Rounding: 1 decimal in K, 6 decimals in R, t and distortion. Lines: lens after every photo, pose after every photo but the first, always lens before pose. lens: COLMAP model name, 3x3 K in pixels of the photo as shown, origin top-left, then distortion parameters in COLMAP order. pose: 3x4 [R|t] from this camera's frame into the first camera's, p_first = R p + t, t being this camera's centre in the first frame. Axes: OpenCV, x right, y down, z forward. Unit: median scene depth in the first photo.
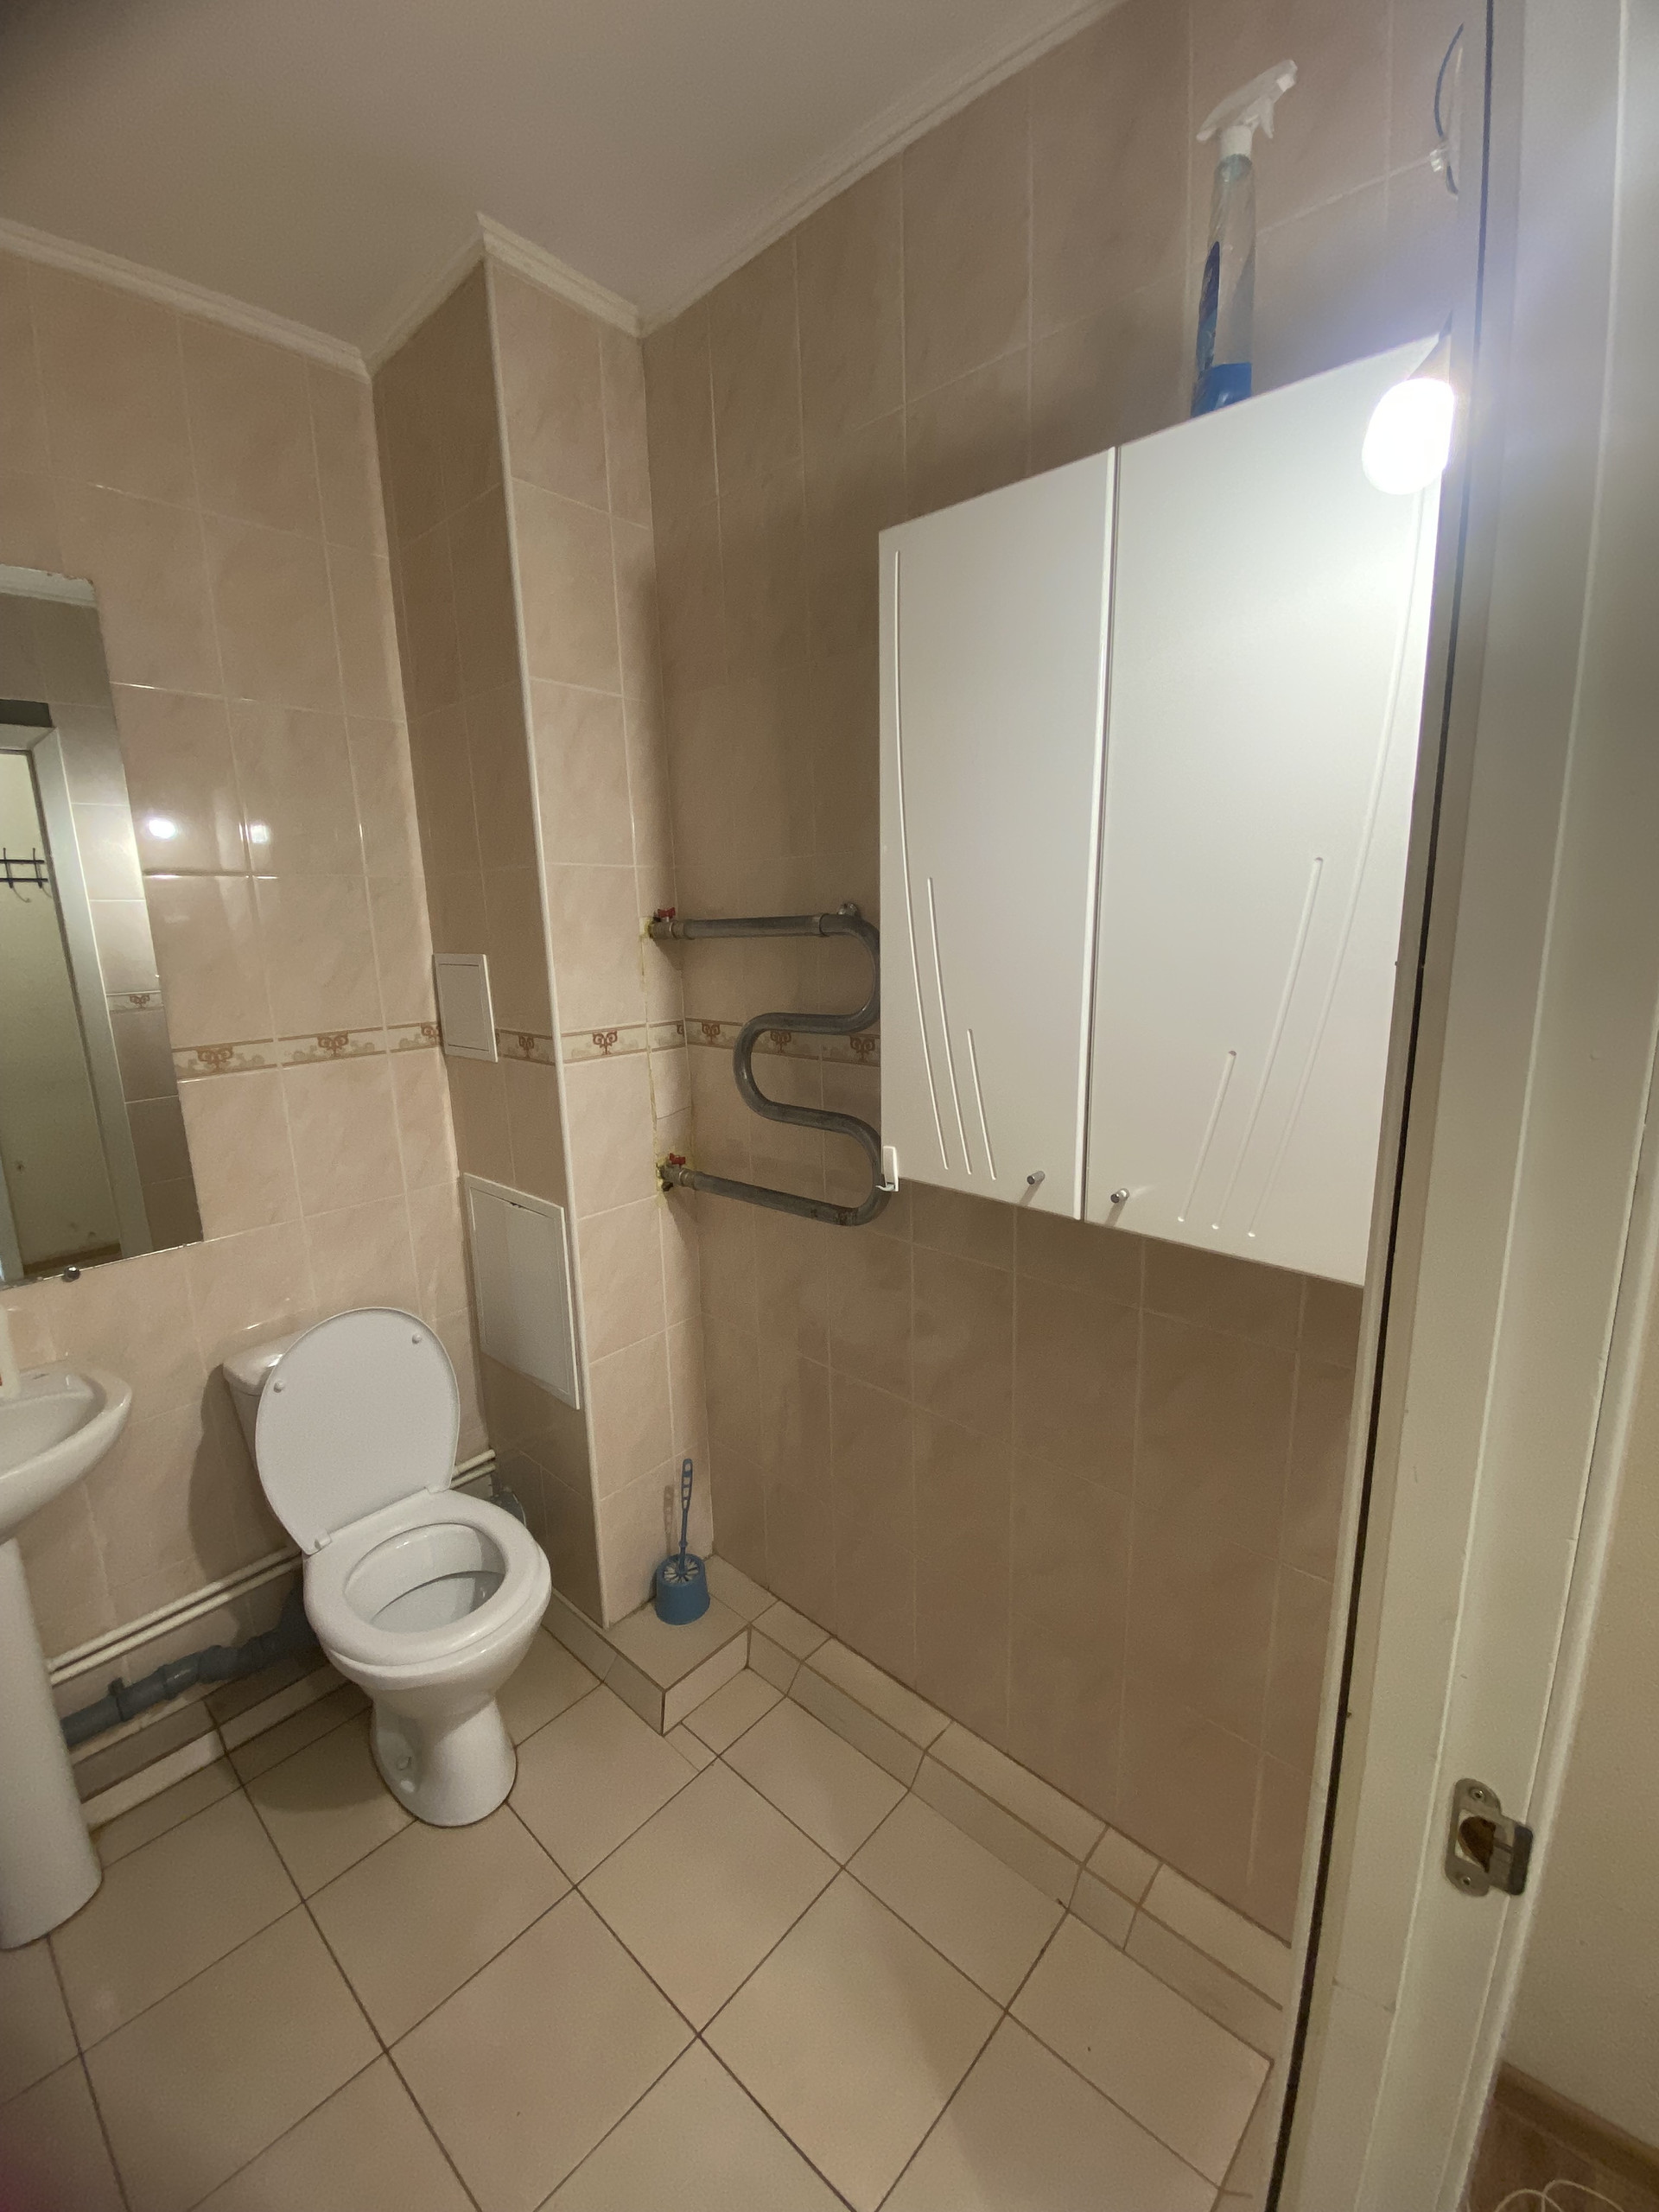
lens RADIAL K [[895.1, 0, 829.5], [0, 895.1, 1106.0], [0, 0, 1]] dist [0.019965, -0.020157]
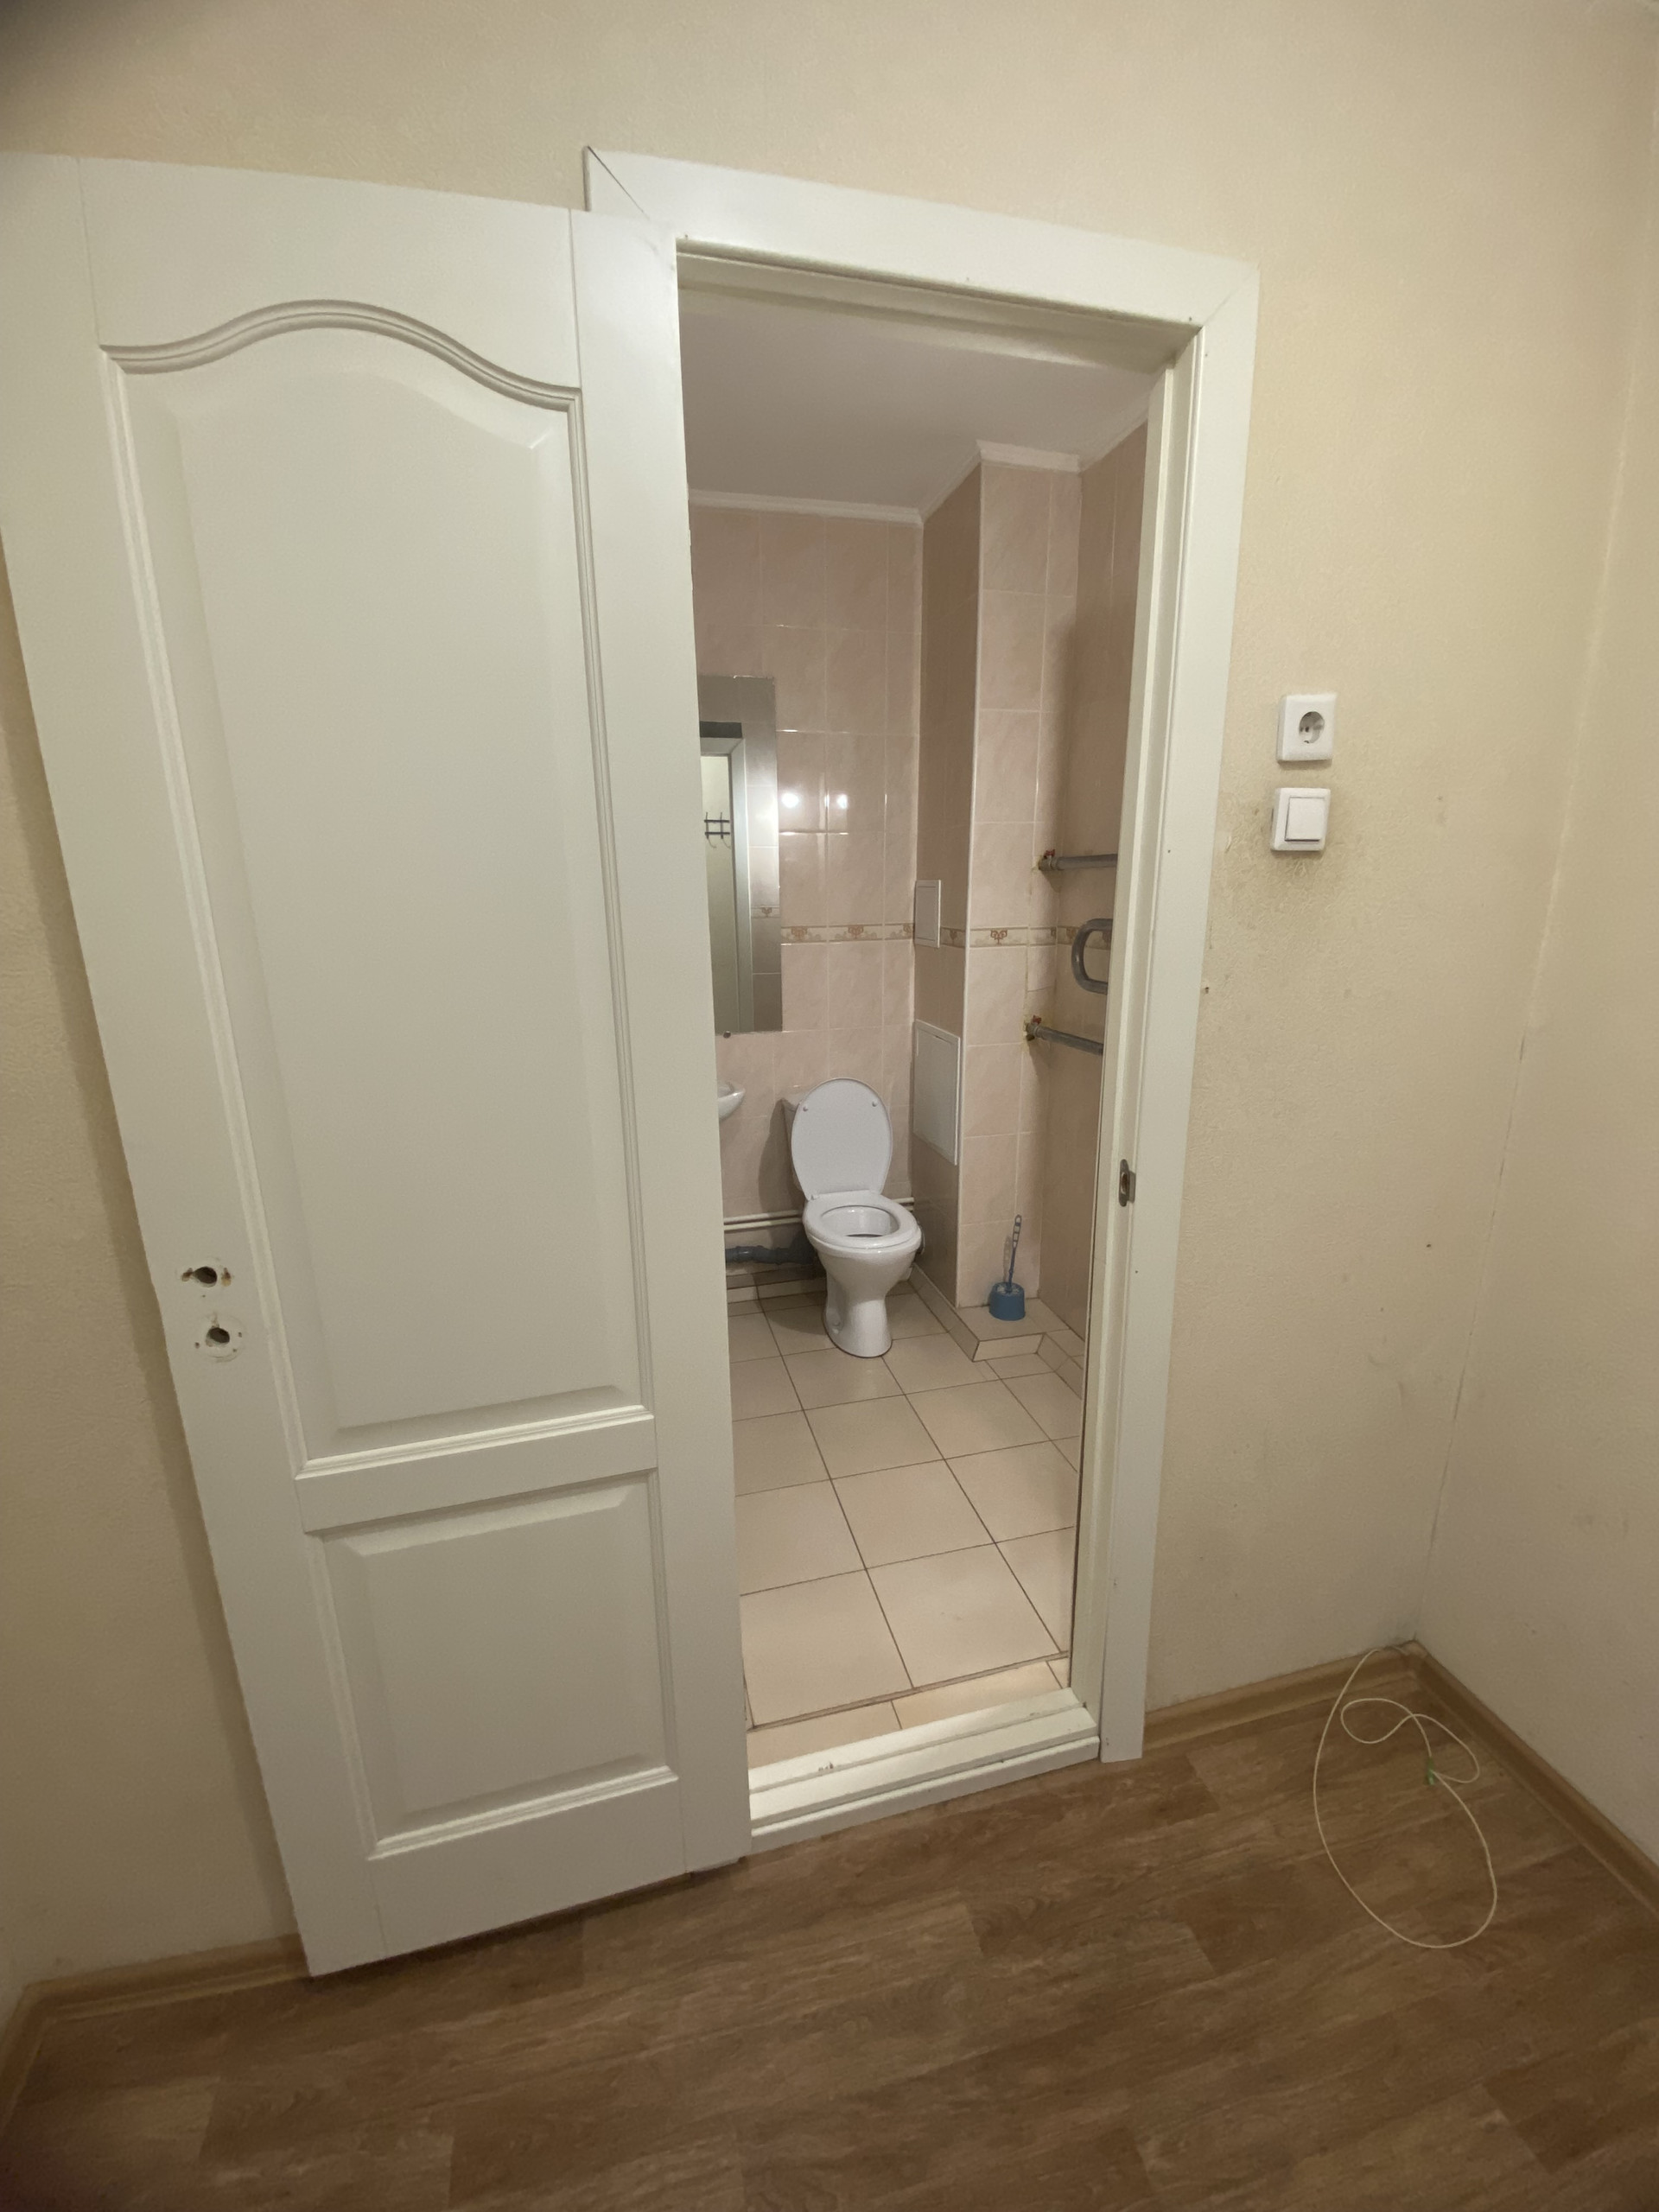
lens RADIAL K [[895.1, 0, 829.5], [0, 895.1, 1106.0], [0, 0, 1]] dist [0.019965, -0.020157]
pose [[0.835869, 0.151378, -0.527644, 0.372131], [-0.121194, 0.988396, 0.091575, 0.113427], [0.535384, -0.012597, 0.844515, -0.494642]]
